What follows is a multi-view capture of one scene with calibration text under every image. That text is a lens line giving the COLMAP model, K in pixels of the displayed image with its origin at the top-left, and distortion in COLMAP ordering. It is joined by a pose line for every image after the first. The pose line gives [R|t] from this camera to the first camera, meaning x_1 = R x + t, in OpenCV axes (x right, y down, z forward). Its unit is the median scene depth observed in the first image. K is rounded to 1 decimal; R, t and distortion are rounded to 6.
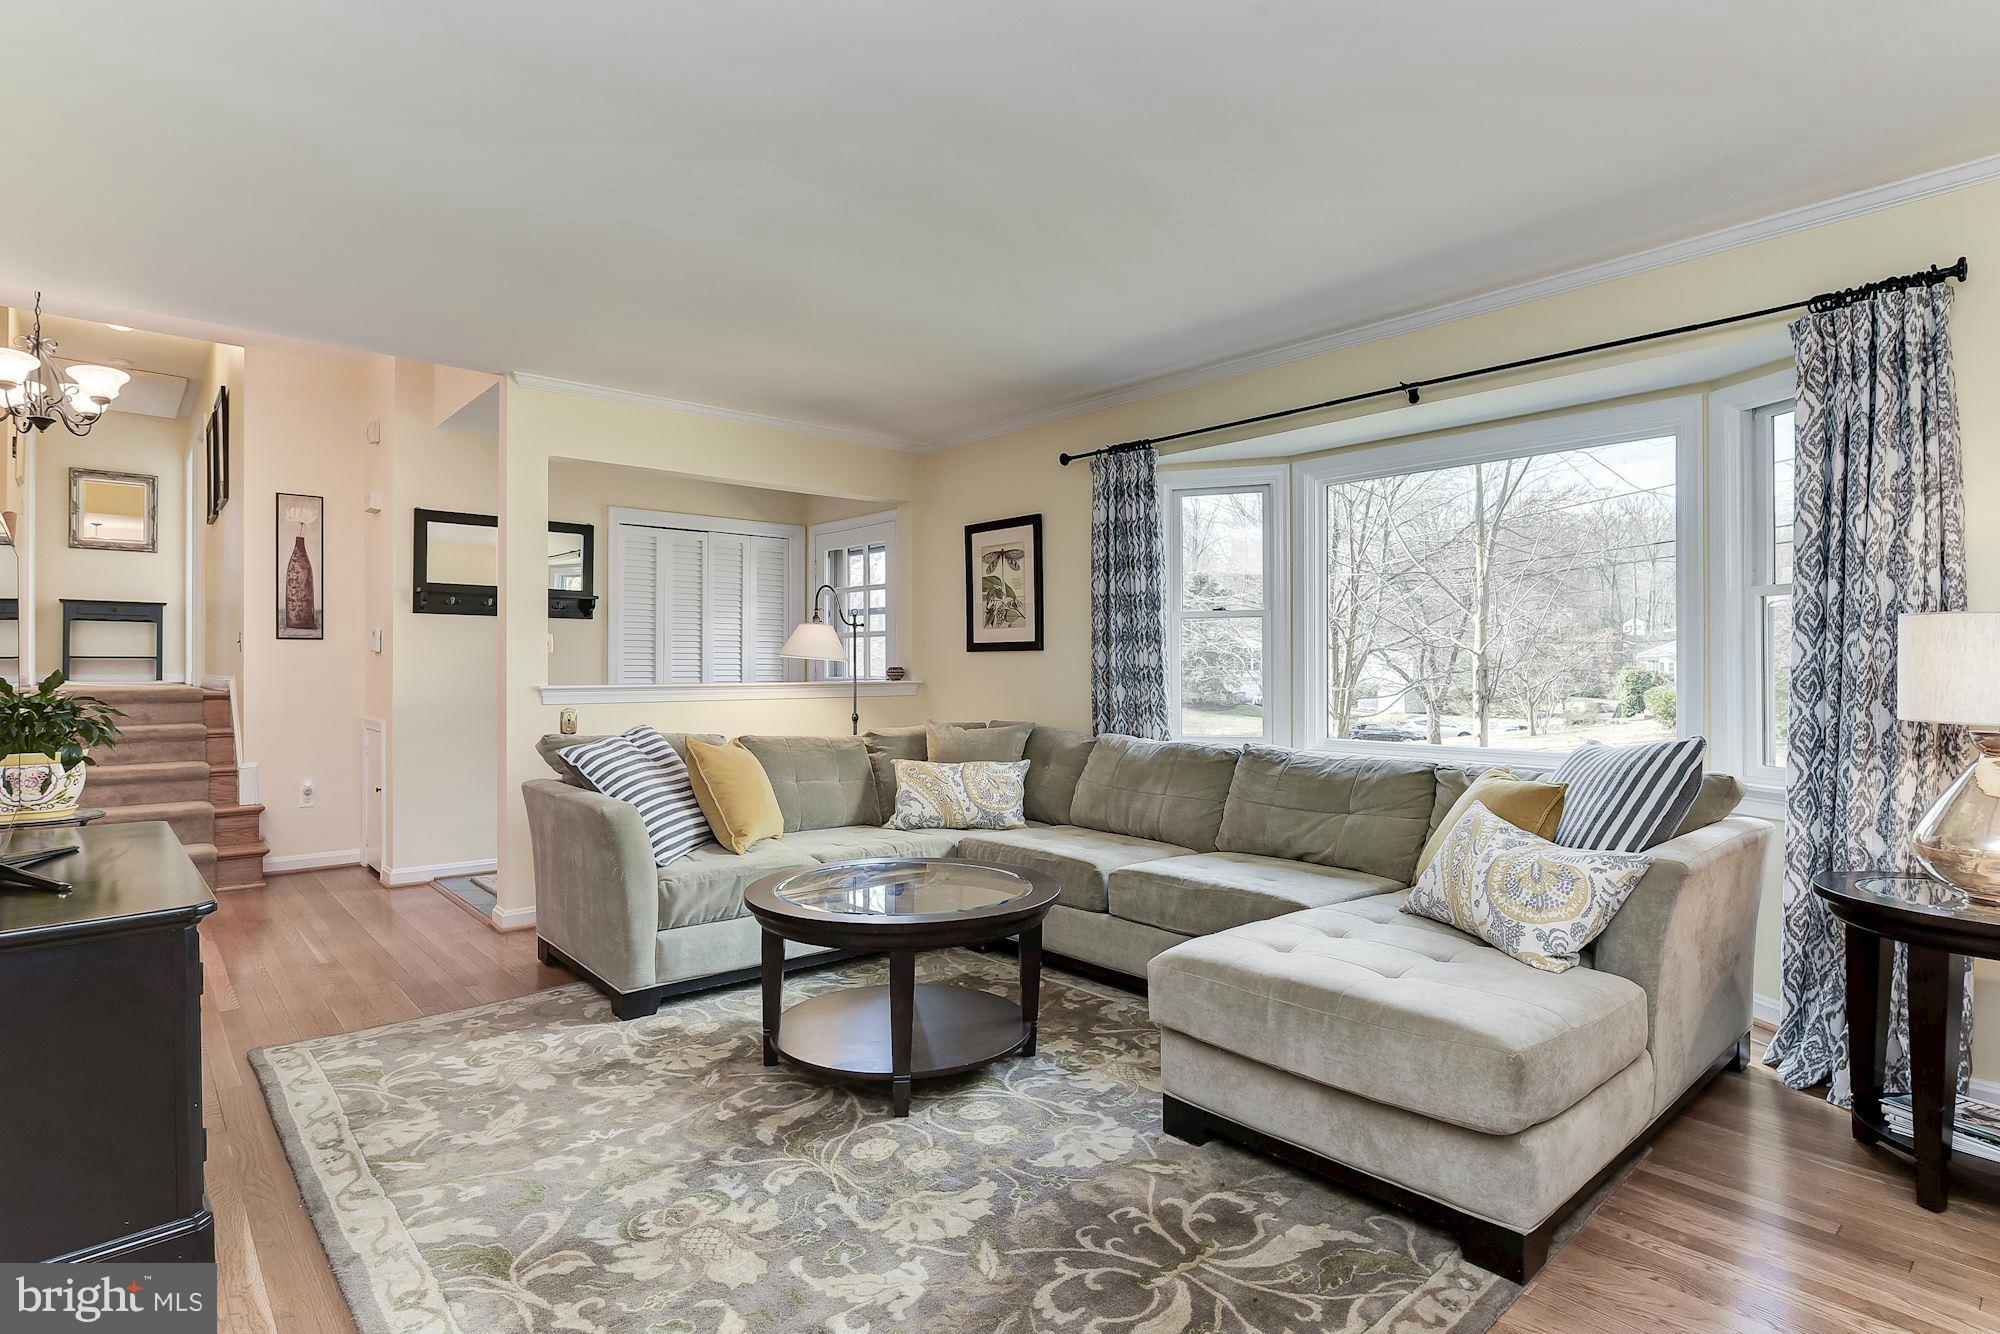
lens RADIAL K [[1022.7, 0, 992.9], [0, 1022.7, 661.2], [0, 0, 1]] dist [-0.002952, 0.000011]
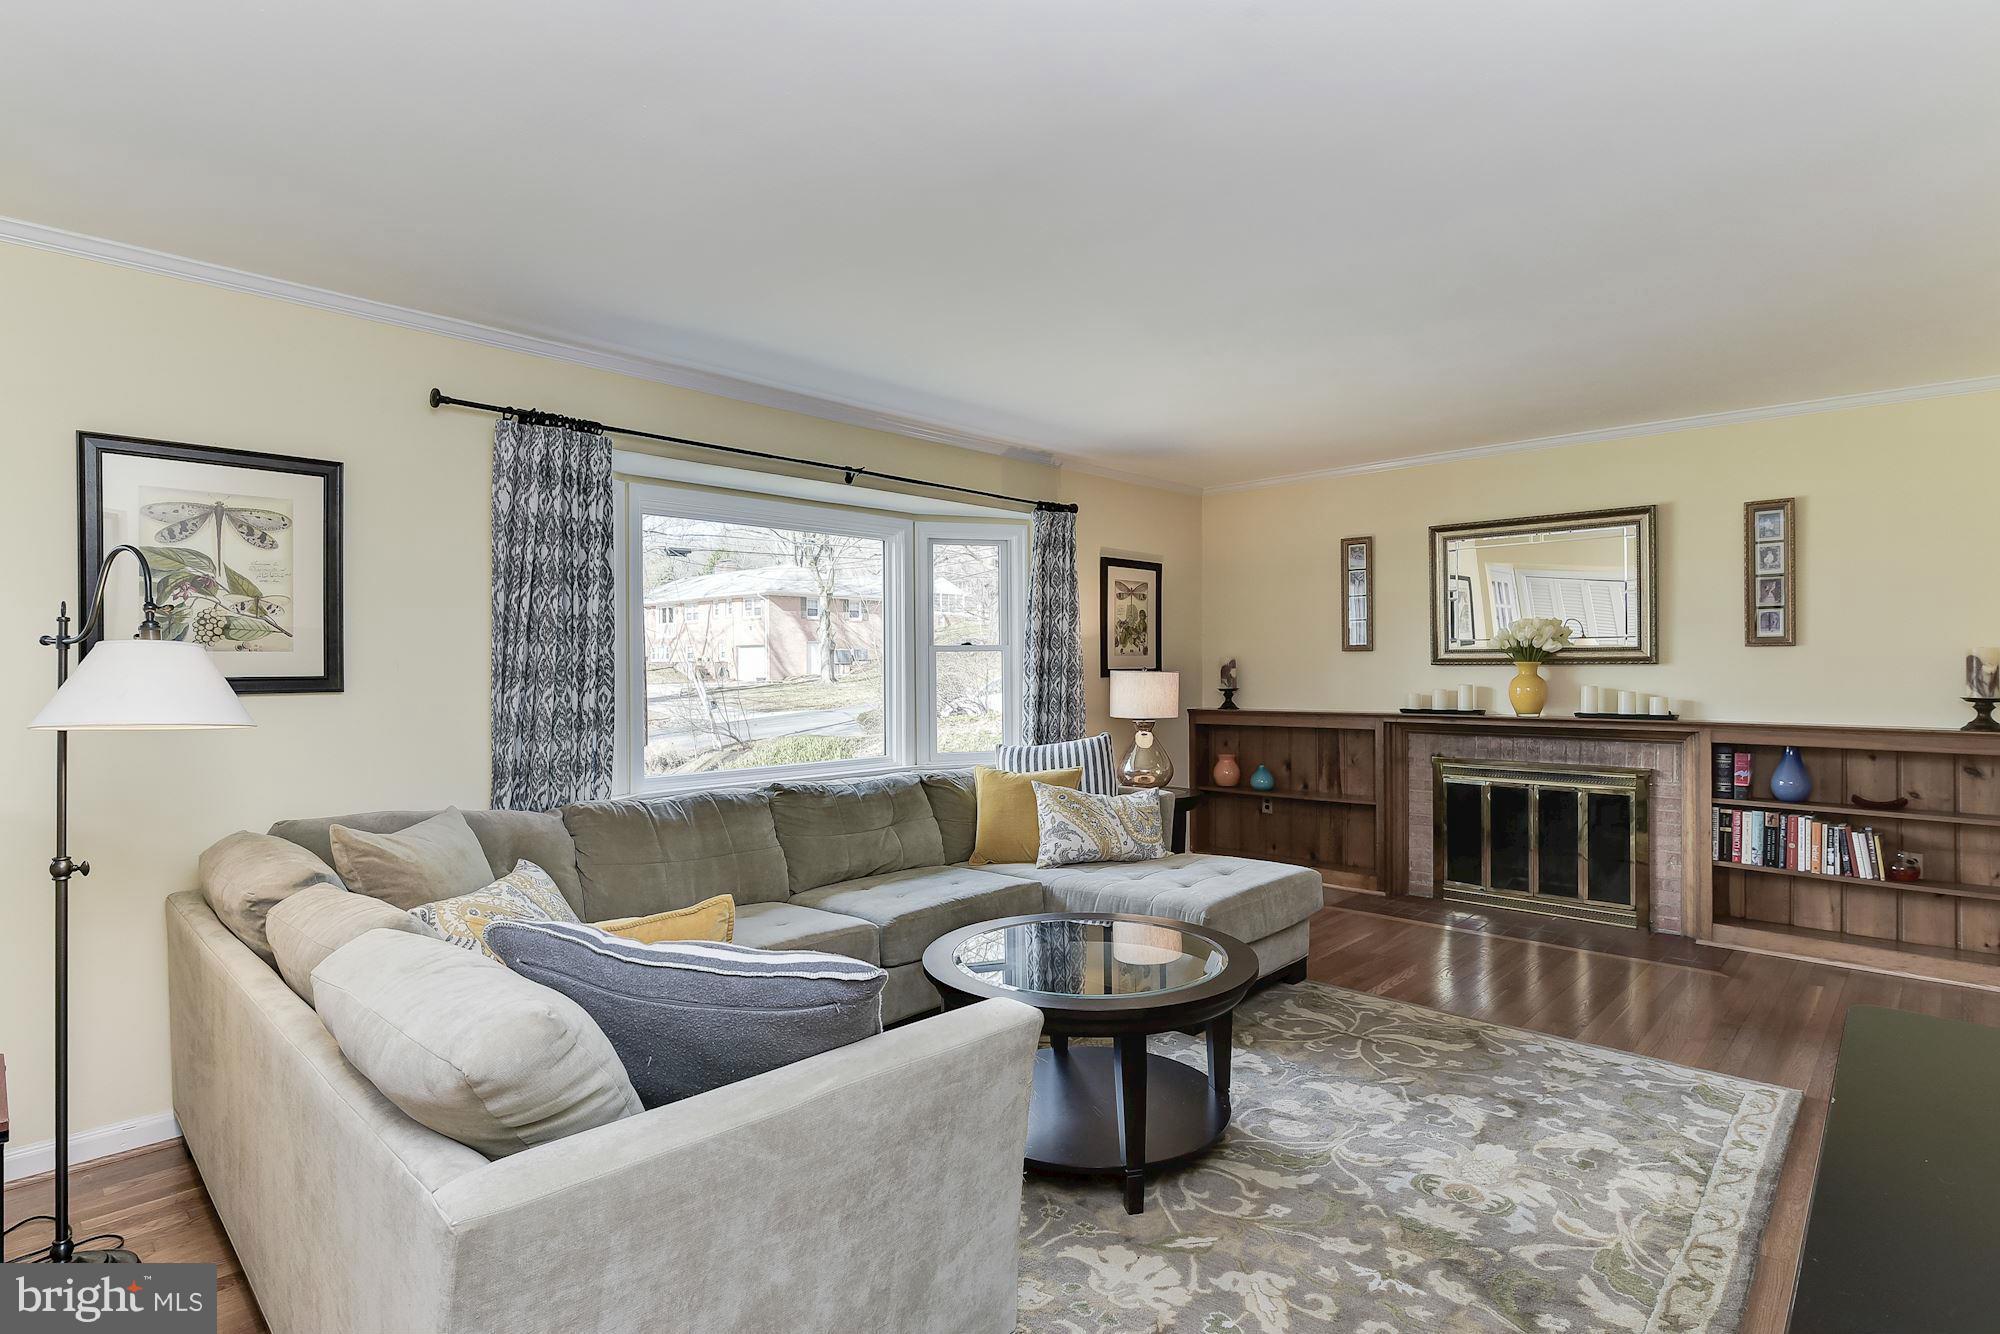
lens RADIAL K [[997.7, 0, 1021.4], [0, 997.7, 679.3], [0, 0, 1]] dist [-0.023898, -0.000113]
pose [[-0.085341, -0.005499, 0.996337, -0.609224], [0.002856, 0.999979, 0.005764, -0.021113], [-0.996348, 0.003338, -0.085324, 0.699066]]
